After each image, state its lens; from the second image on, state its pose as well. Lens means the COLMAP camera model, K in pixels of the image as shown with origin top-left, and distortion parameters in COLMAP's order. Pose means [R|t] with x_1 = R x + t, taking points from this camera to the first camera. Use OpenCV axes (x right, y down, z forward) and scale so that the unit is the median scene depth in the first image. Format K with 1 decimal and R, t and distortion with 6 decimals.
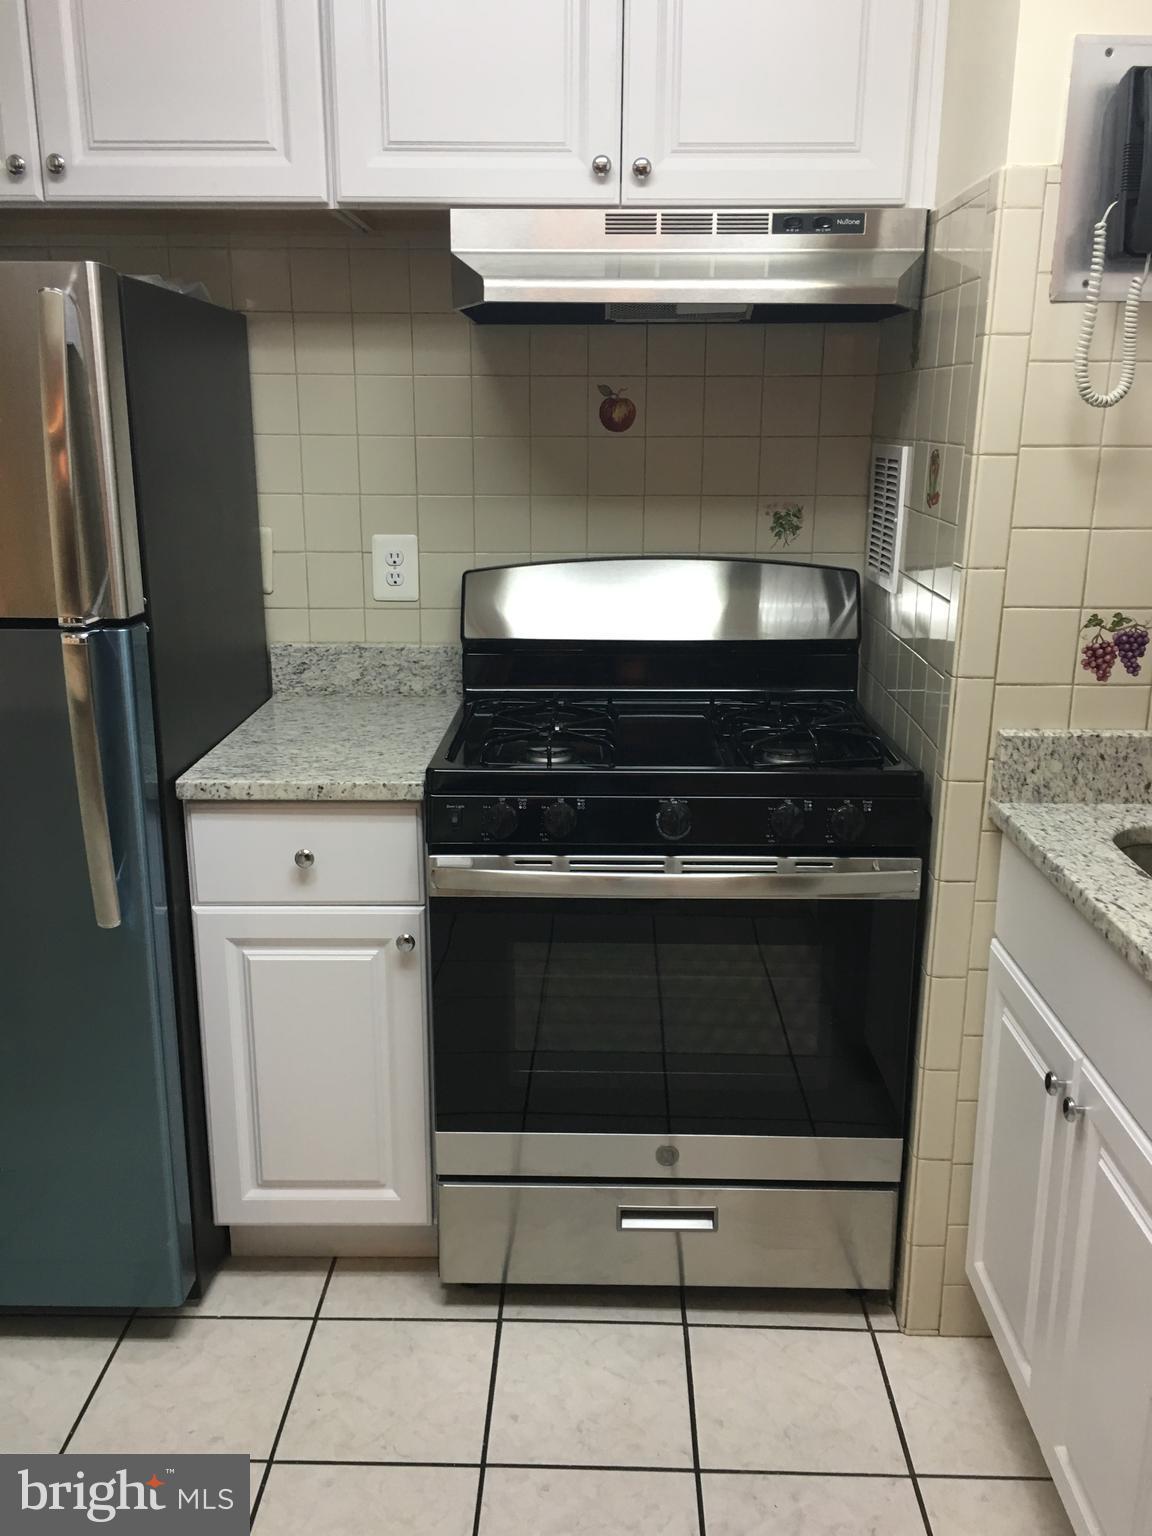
lens RADIAL K [[1314.5, 0, 576.0], [0, 1314.5, 768.0], [0, 0, 1]] dist [0.078297, -0.109745]
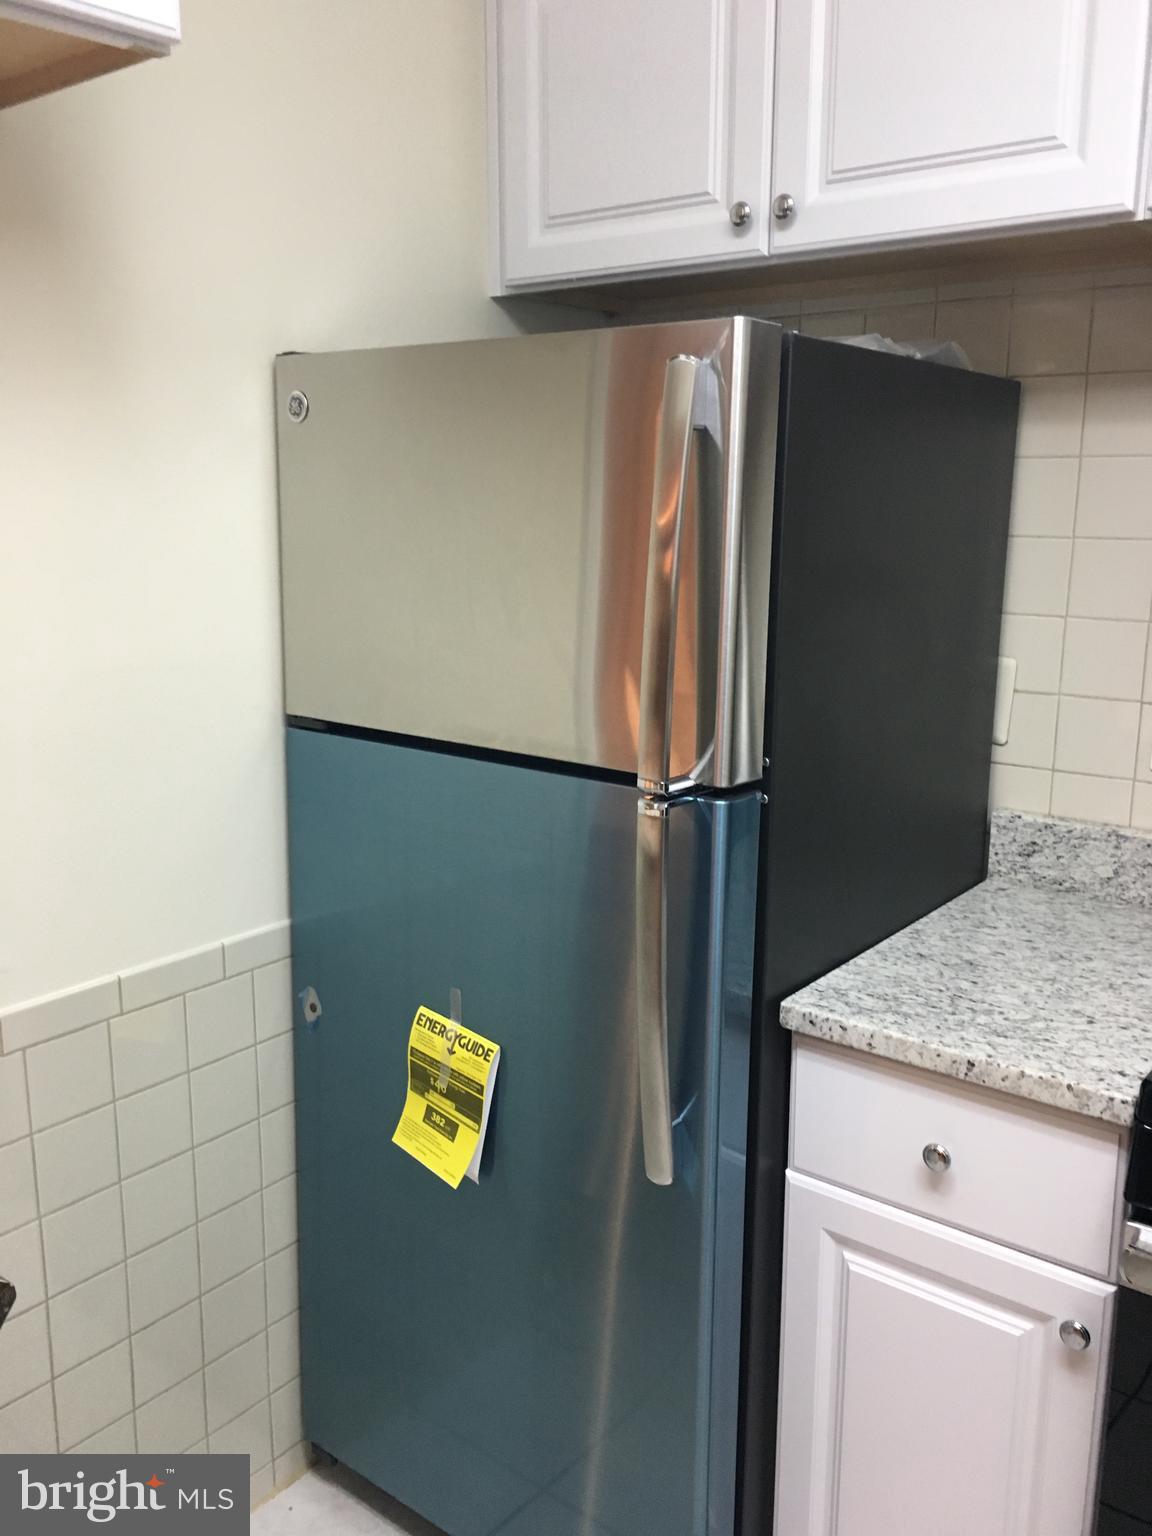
lens RADIAL K [[1308.8, 0, 566.9], [0, 1308.8, 756.6], [0, 0, 1]] dist [0.097508, -0.151955]
pose [[0.793537, 0.122042, -0.596158, 0.023880], [-0.160562, 0.986957, -0.011678, -0.095270], [0.586957, 0.104987, 0.802782, 0.315478]]
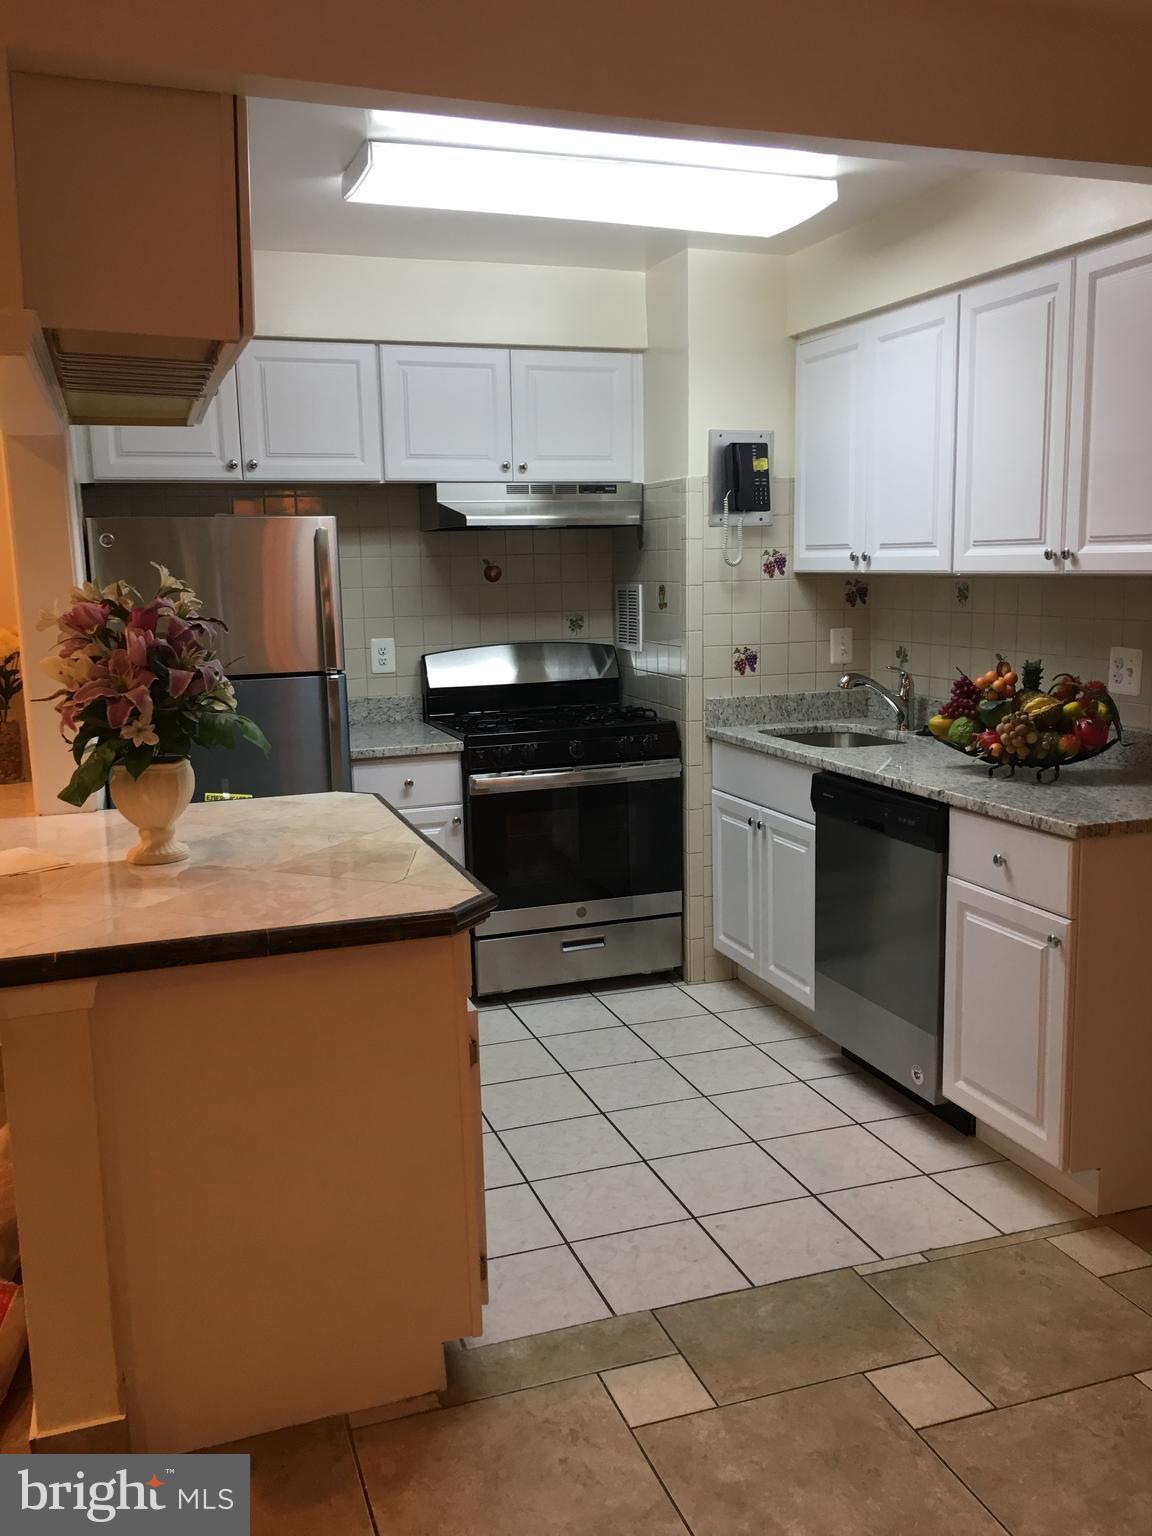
lens RADIAL K [[1308.8, 0, 566.9], [0, 1308.8, 756.6], [0, 0, 1]] dist [0.097508, -0.151955]
pose [[0.939954, -0.075158, 0.332924, -0.651232], [0.114275, 0.988455, -0.099491, 0.257949], [-0.321603, 0.131562, 0.937690, -1.027031]]
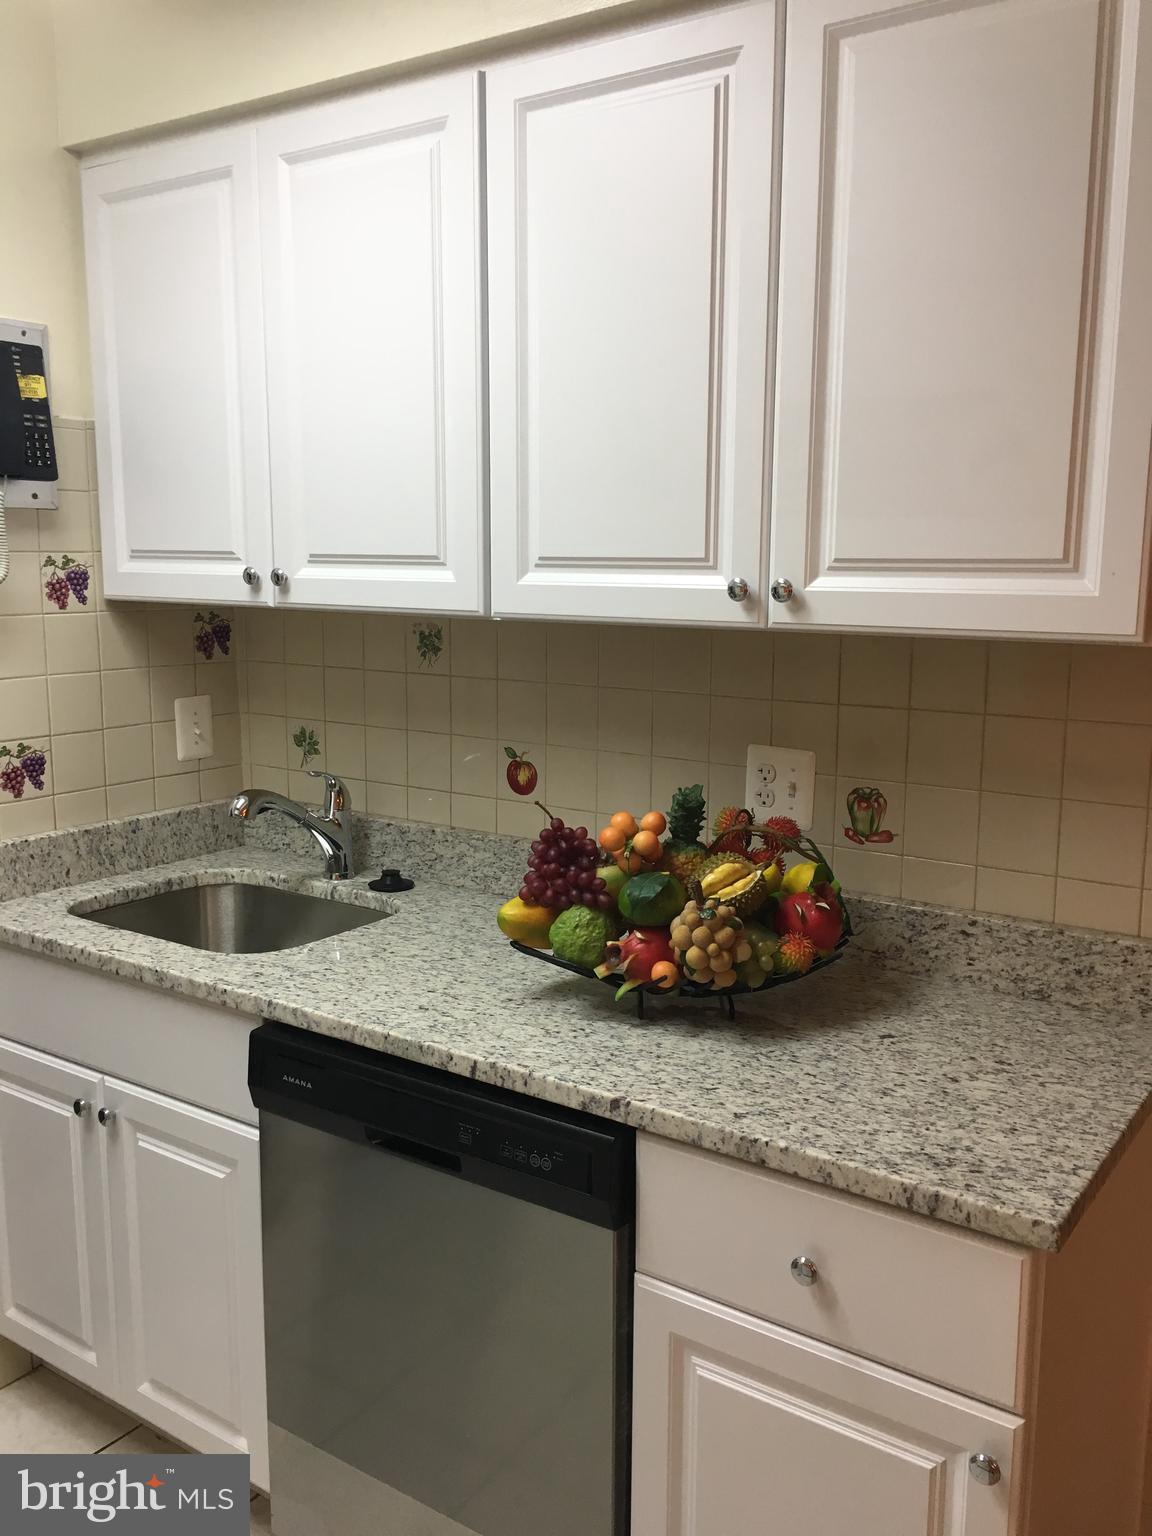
lens RADIAL K [[1327.3, 0, 595.2], [0, 1327.3, 763.8], [0, 0, 1]] dist [0.065206, -0.068535]
pose [[0.554786, -0.134063, 0.821121, -0.304214], [0.217725, 0.975933, 0.012234, 0.005647], [-0.803000, 0.171992, 0.570623, -0.149429]]
